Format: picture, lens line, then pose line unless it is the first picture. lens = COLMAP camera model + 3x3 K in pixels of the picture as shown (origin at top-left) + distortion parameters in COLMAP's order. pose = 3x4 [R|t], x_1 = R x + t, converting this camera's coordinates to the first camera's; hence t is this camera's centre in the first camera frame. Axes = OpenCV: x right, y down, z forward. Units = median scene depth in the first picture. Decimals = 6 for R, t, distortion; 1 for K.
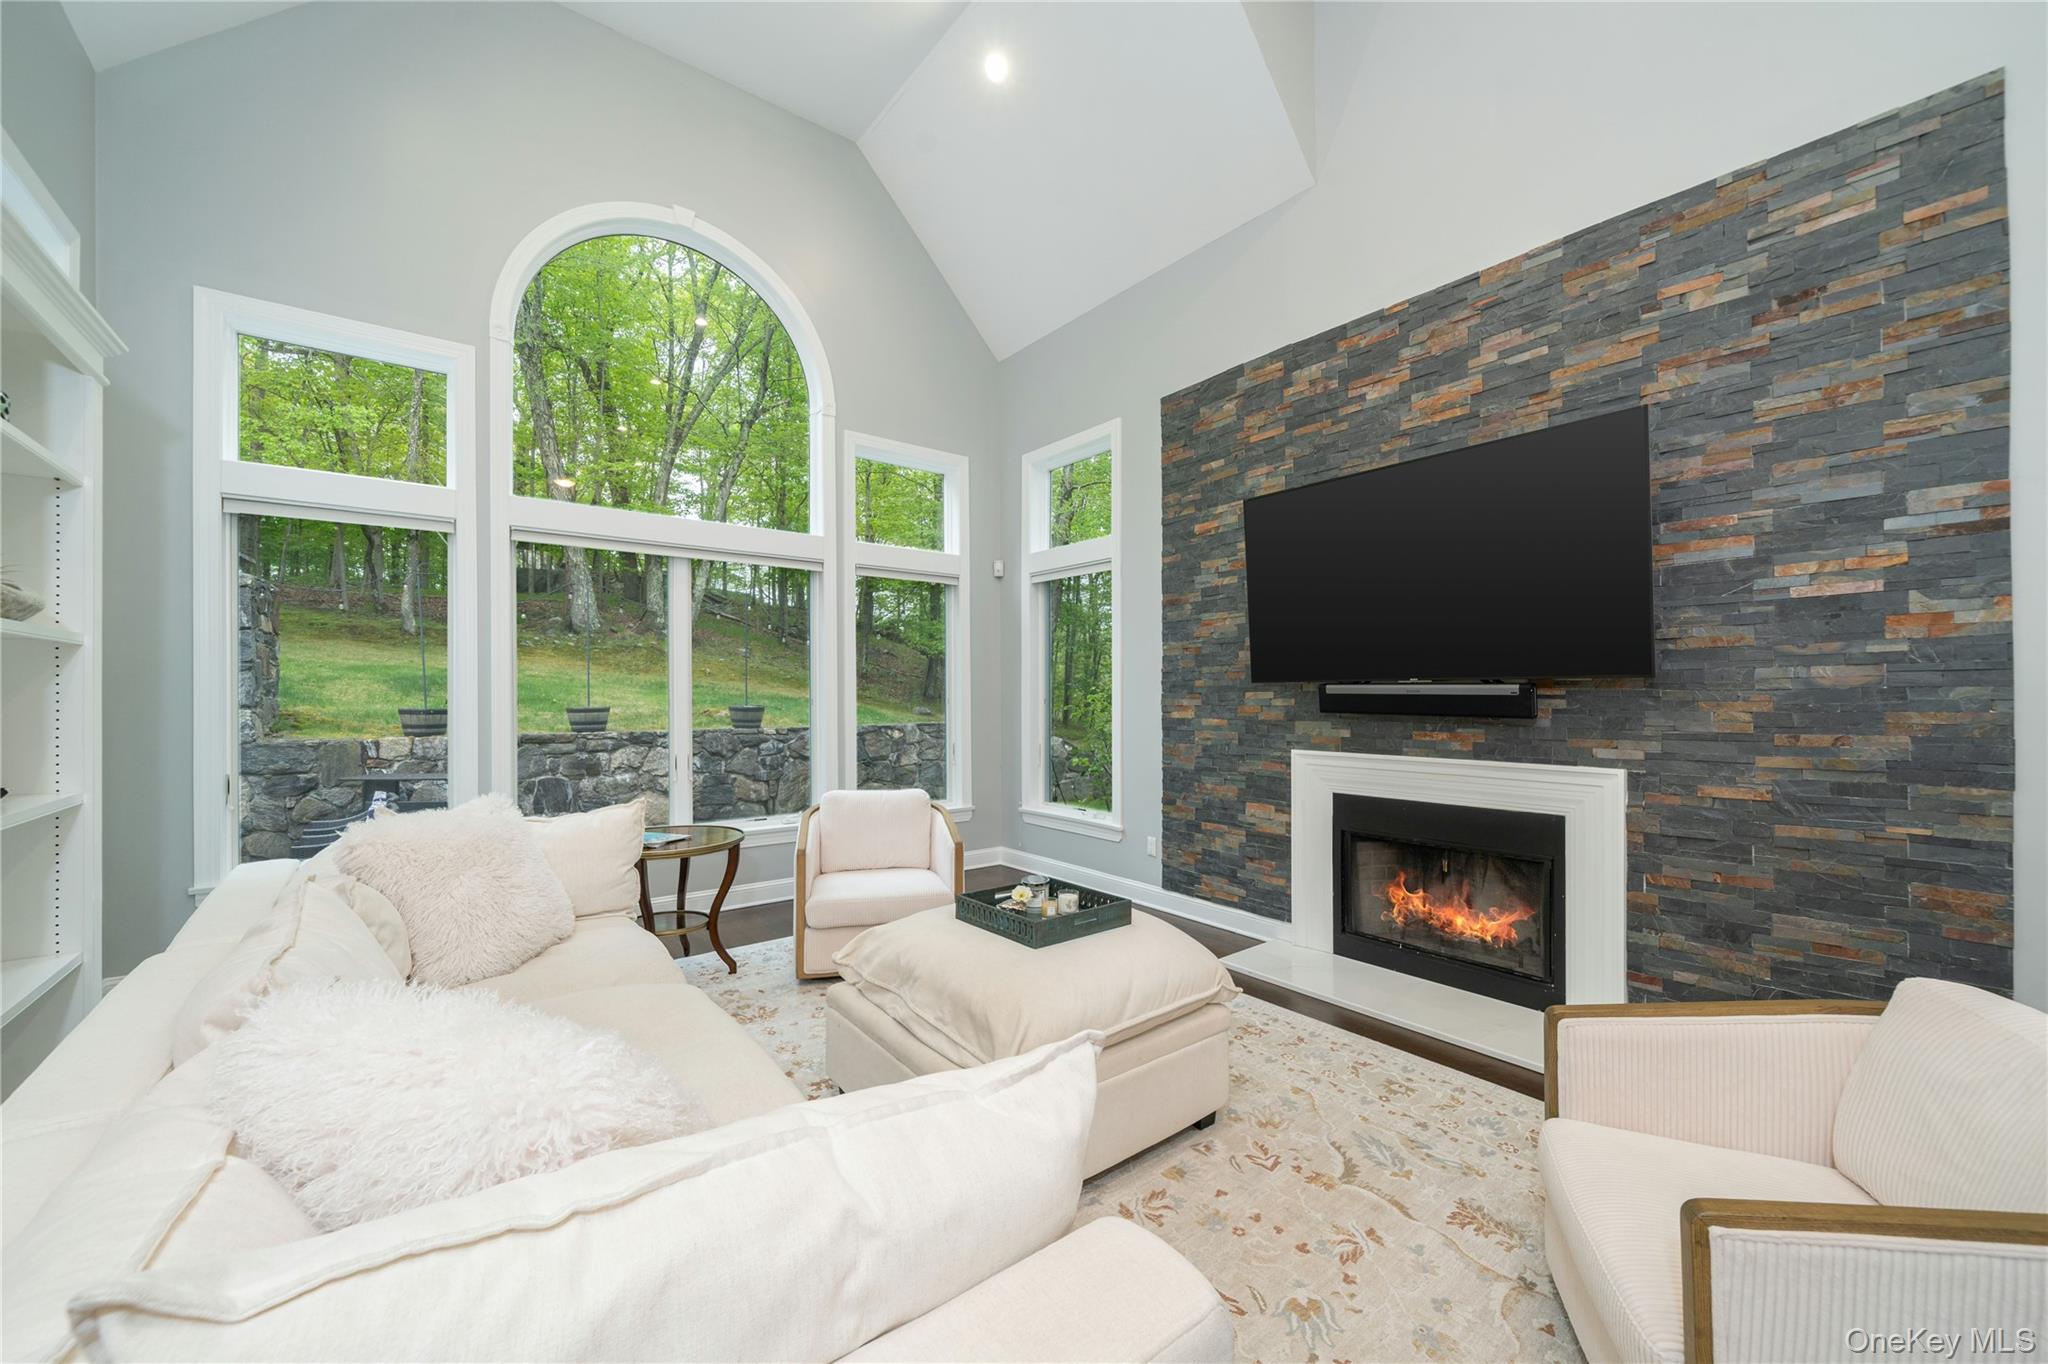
lens RADIAL K [[771.5, 0, 1017.9], [0, 771.5, 694.2], [0, 0, 1]] dist [0.000467, -0.000014]
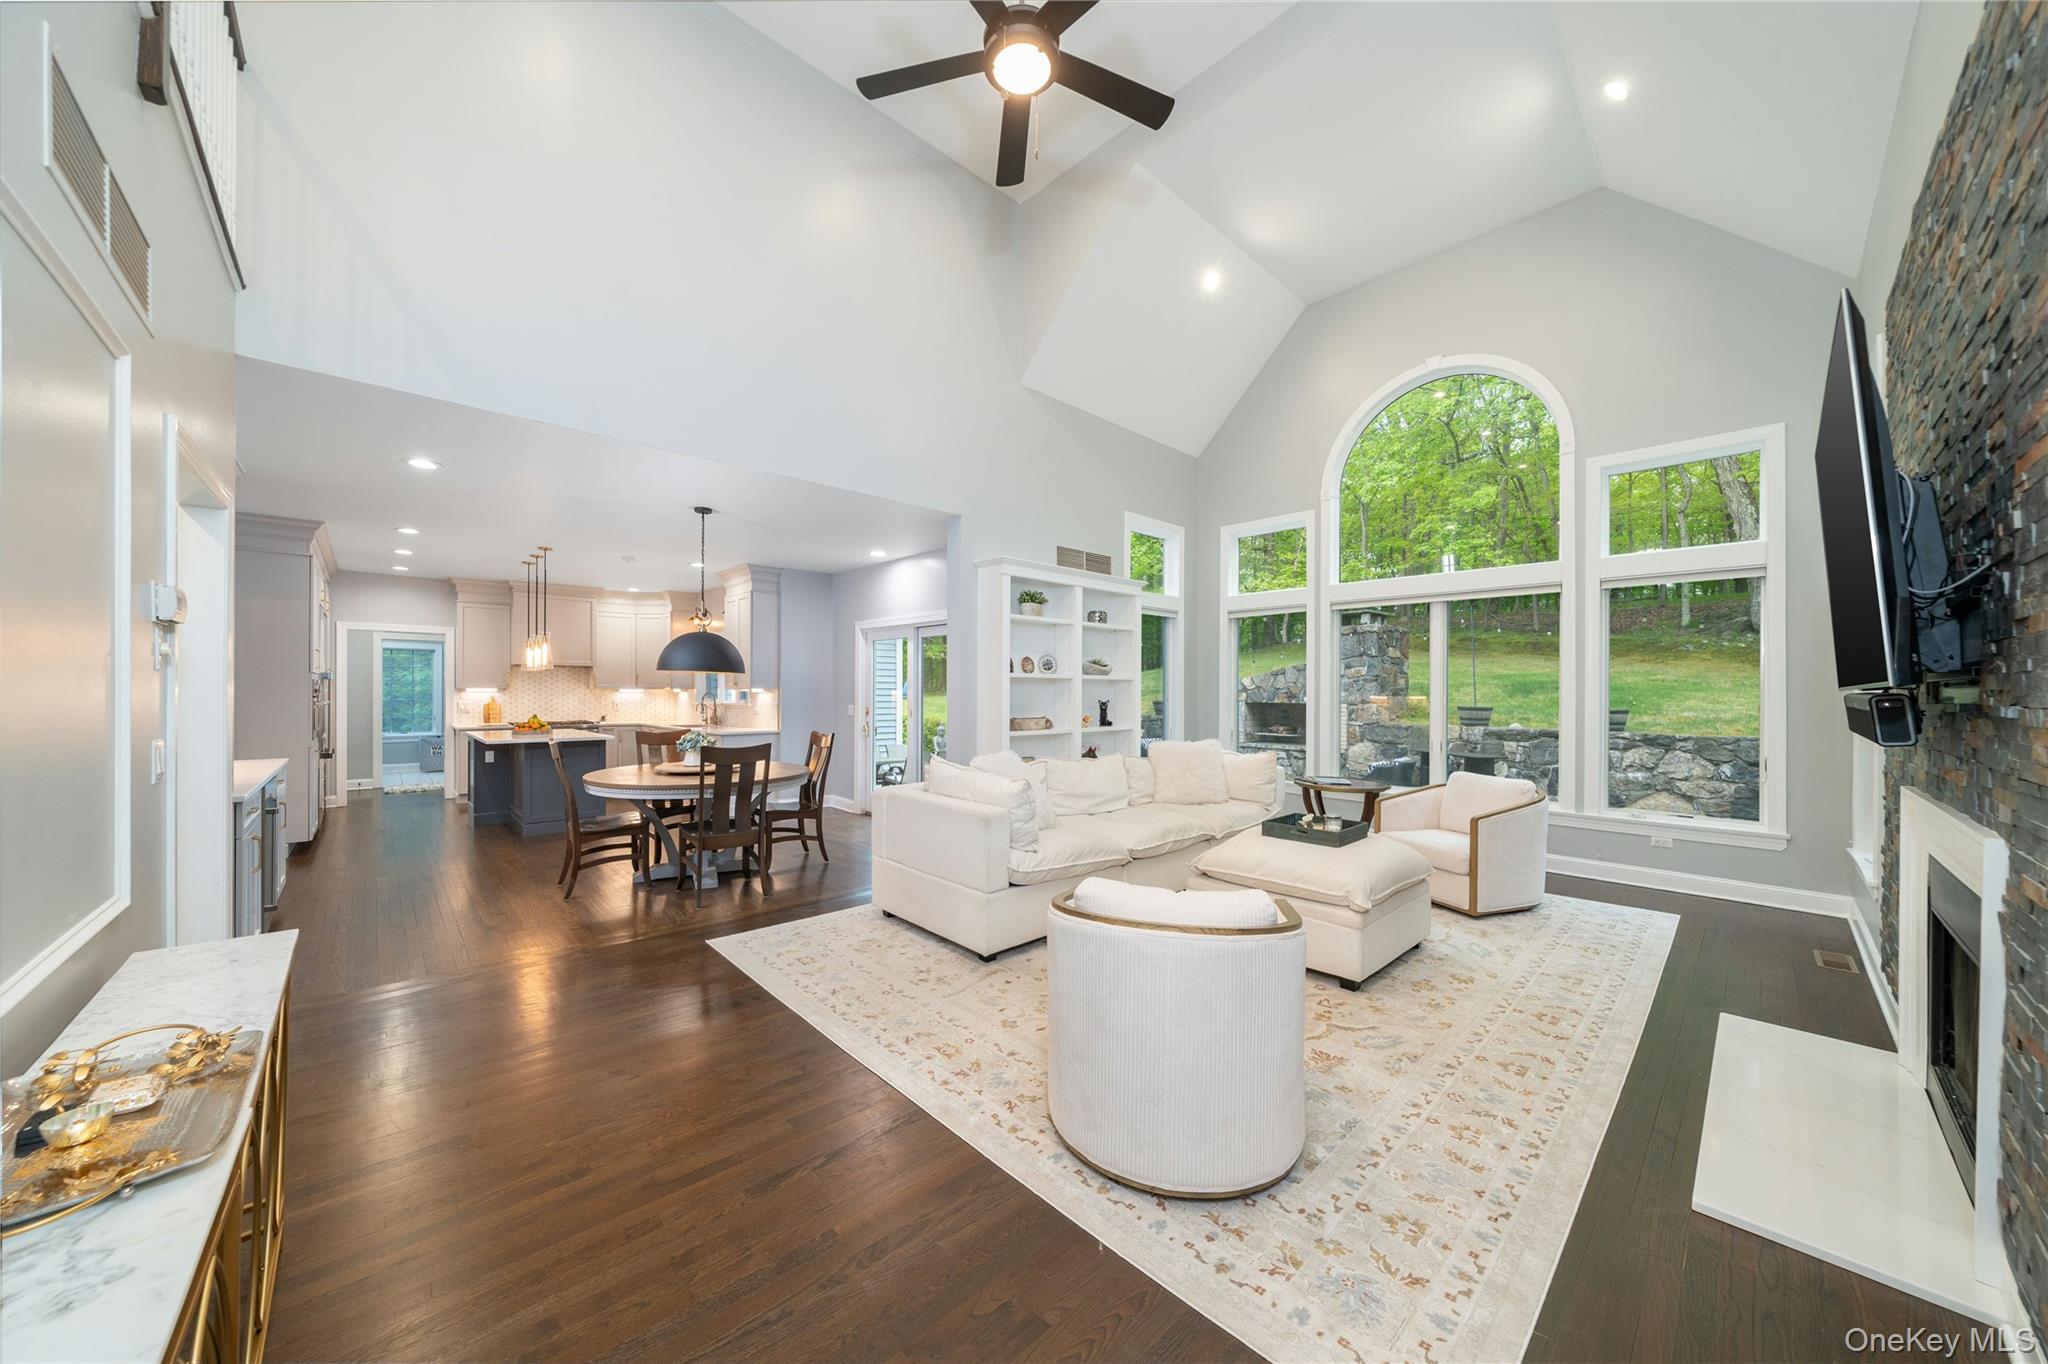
lens RADIAL K [[724.0, 0, 1032.3], [0, 724.0, 694.3], [0, 0, 1]] dist [-0.000860, -0.000049]
pose [[0.096280, 0.005753, -0.995338, 0.836230], [-0.008525, 0.999951, 0.004955, -0.006033], [0.995318, 0.008009, 0.096324, 0.134712]]
